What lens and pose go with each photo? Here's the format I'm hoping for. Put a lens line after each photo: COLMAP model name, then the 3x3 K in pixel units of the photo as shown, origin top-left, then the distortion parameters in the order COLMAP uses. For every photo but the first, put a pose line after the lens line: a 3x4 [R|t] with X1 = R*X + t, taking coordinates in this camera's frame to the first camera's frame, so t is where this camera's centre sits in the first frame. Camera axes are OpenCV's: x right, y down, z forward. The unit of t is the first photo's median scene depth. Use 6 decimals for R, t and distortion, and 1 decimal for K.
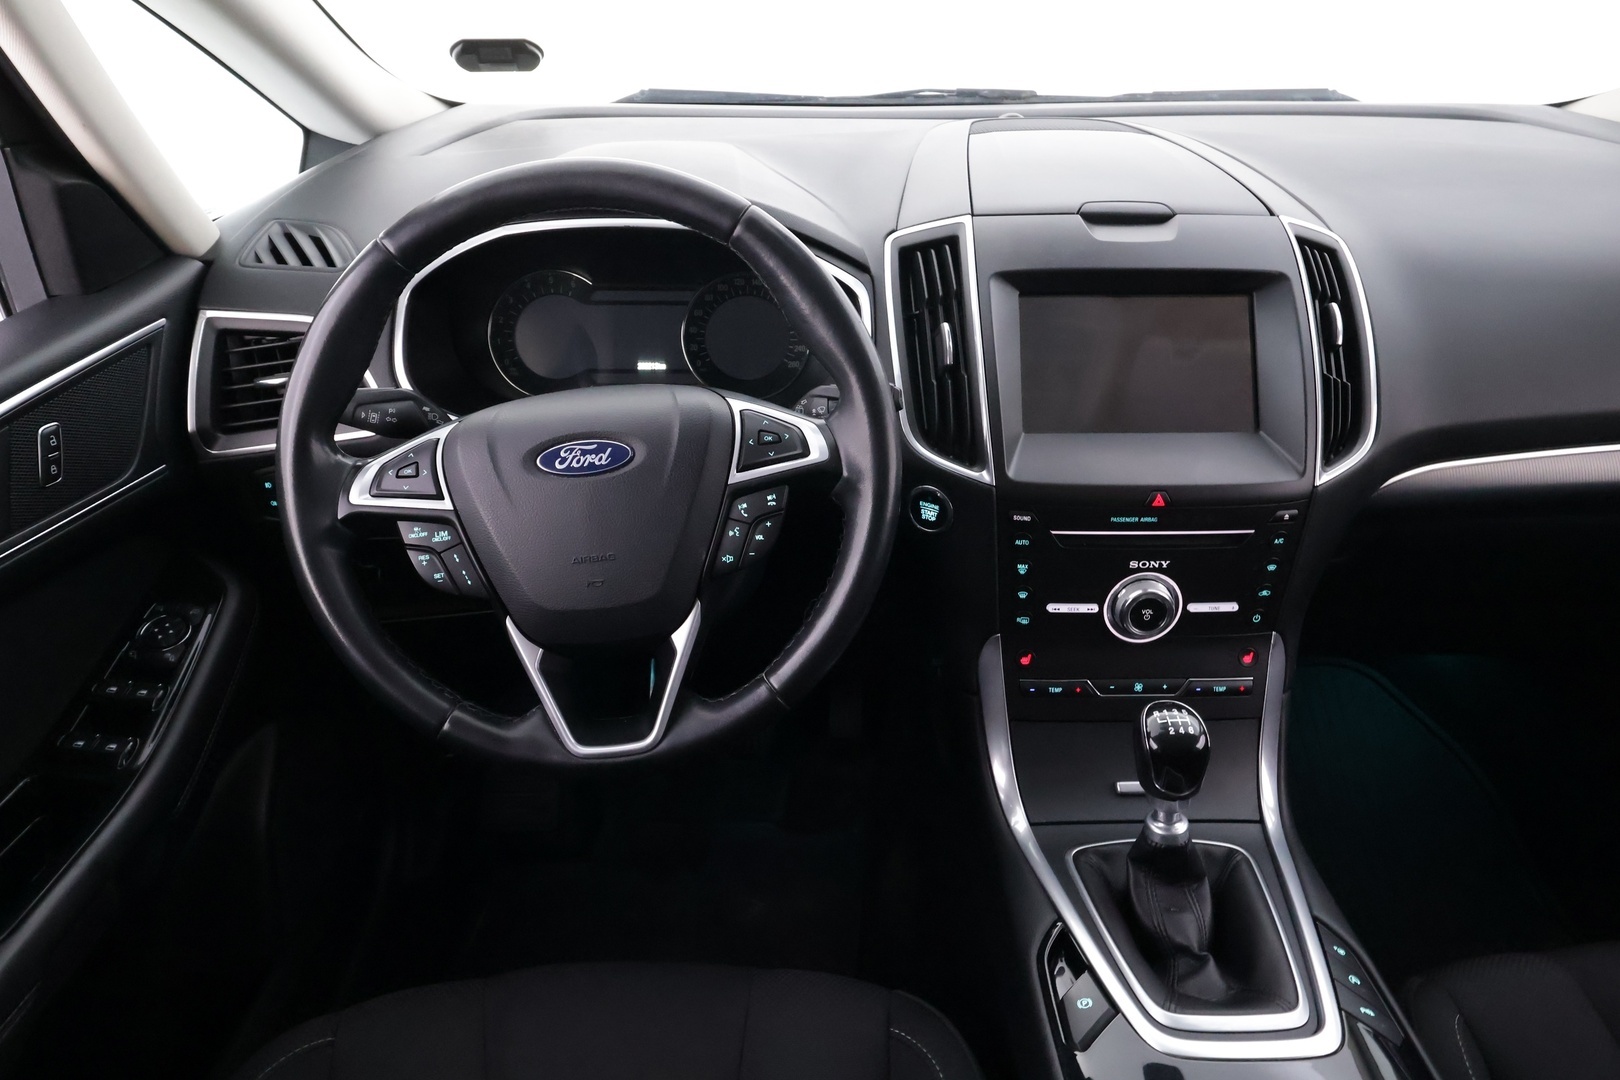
lens RADIAL K [[1043.9, 0, 804.8], [0, 1043.9, 530.8], [0, 0, 1]] dist [-0.008673, -0.000573]
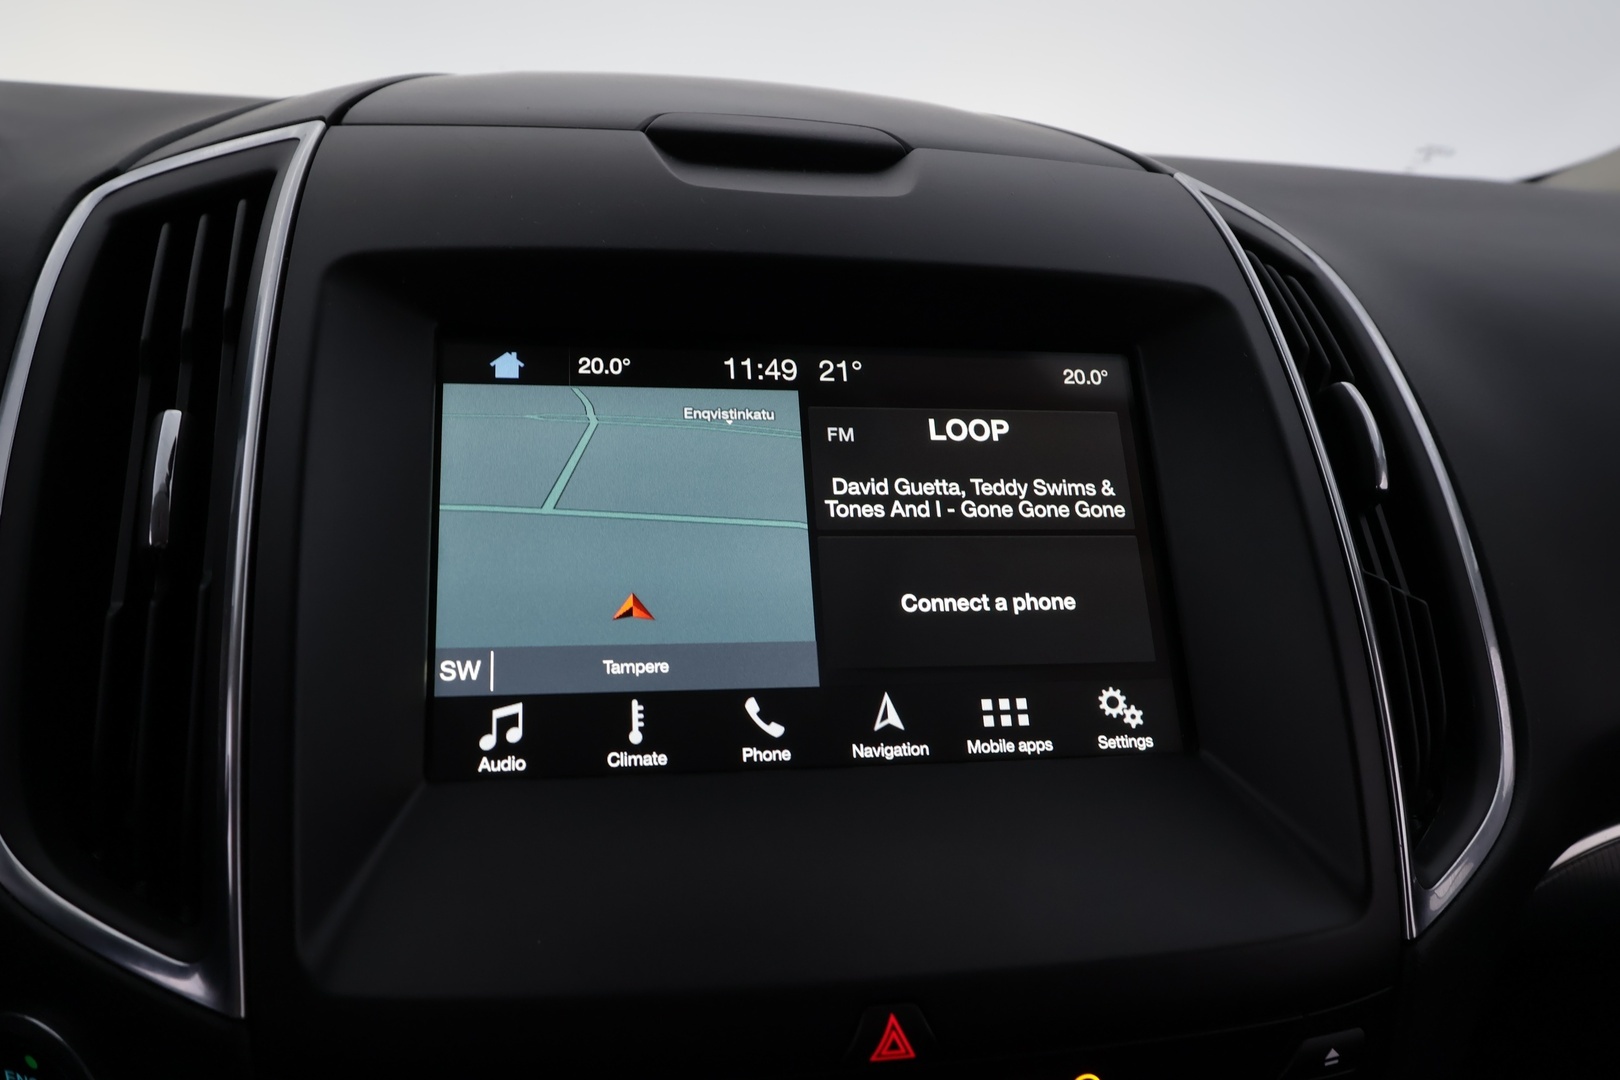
lens RADIAL K [[1267.1, 0, 805.8], [0, 1267.1, 546.2], [0, 0, 1]] dist [0.001832, 0.006458]
pose [[0.982690, 0.000827, 0.185256, 0.247615], [0.038719, 0.976989, -0.209747, -0.080946], [-0.181166, 0.213289, 0.960045, 0.642173]]
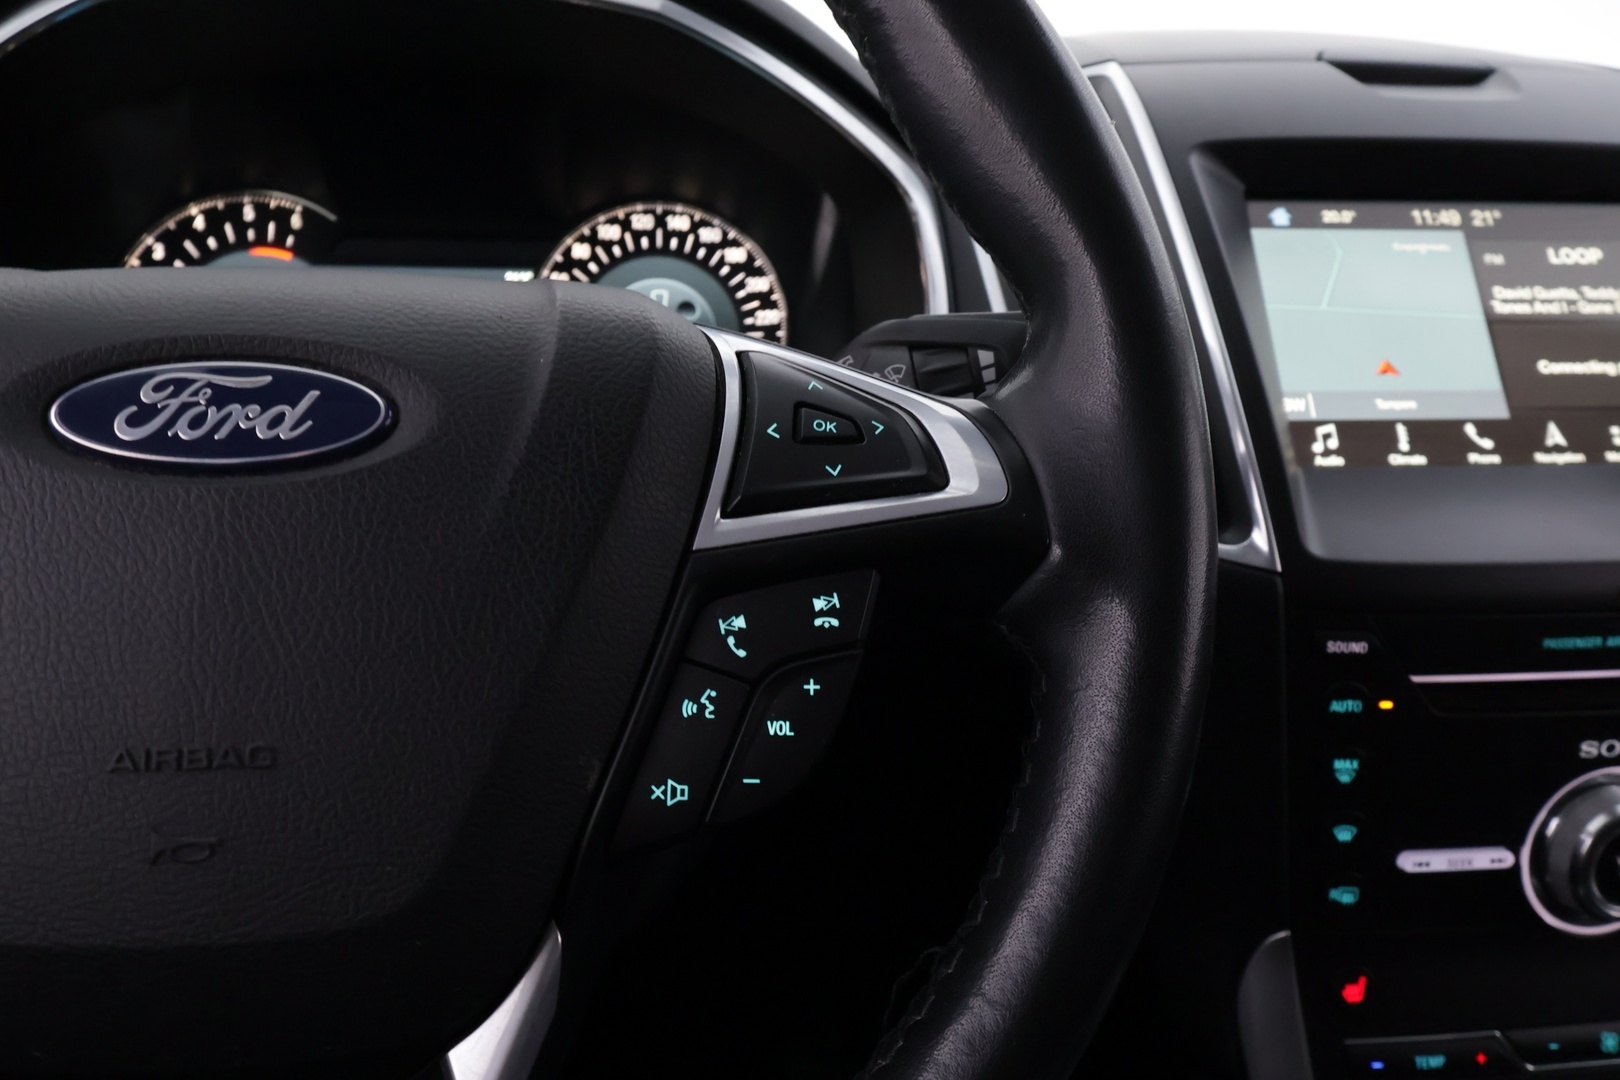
lens RADIAL K [[1260.3, 0, 802.7], [0, 1260.3, 534.6], [0, 0, 1]] dist [-0.006026, -0.002963]
pose [[0.993207, -0.017061, 0.115105, -0.068127], [0.039610, 0.979690, -0.196566, 0.034020], [-0.109414, 0.199790, 0.973711, 0.498952]]
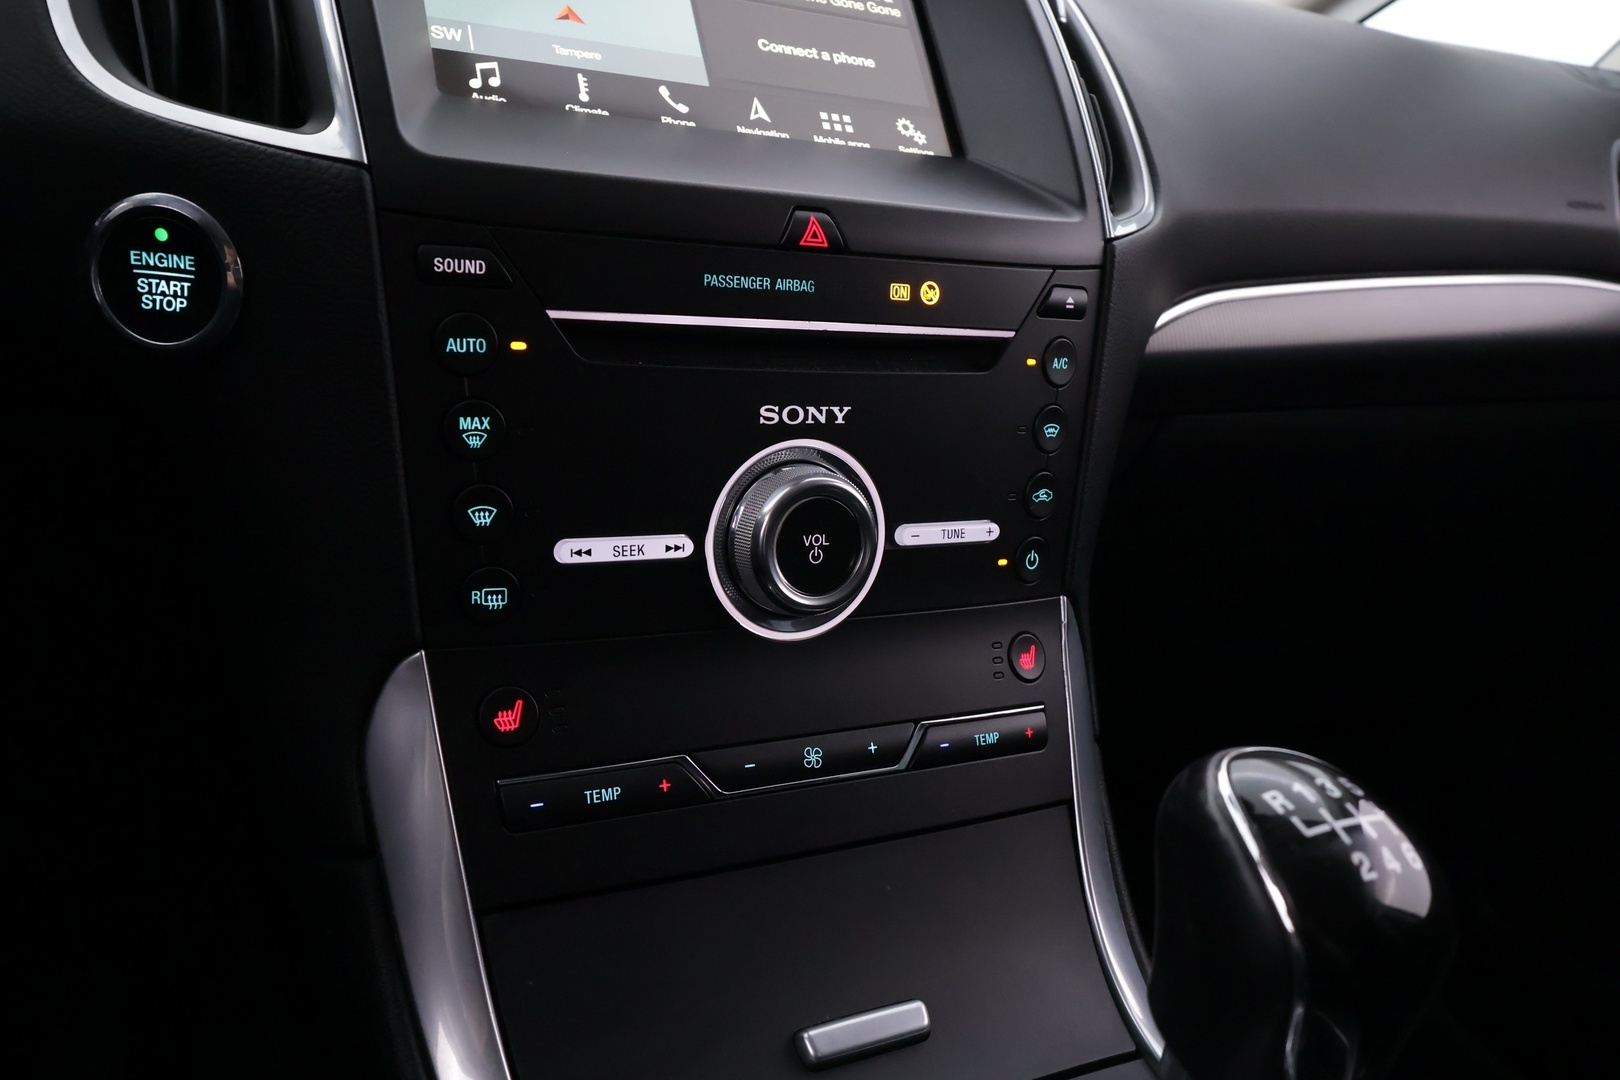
lens RADIAL K [[1267.1, 0, 812.7], [0, 1267.1, 536.8], [0, 0, 1]] dist [0.001832, 0.006458]
pose [[0.879490, -0.041052, 0.474143, 0.107253], [0.146625, 0.971184, -0.187889, 0.161578], [-0.452768, 0.234767, 0.860166, 0.596360]]
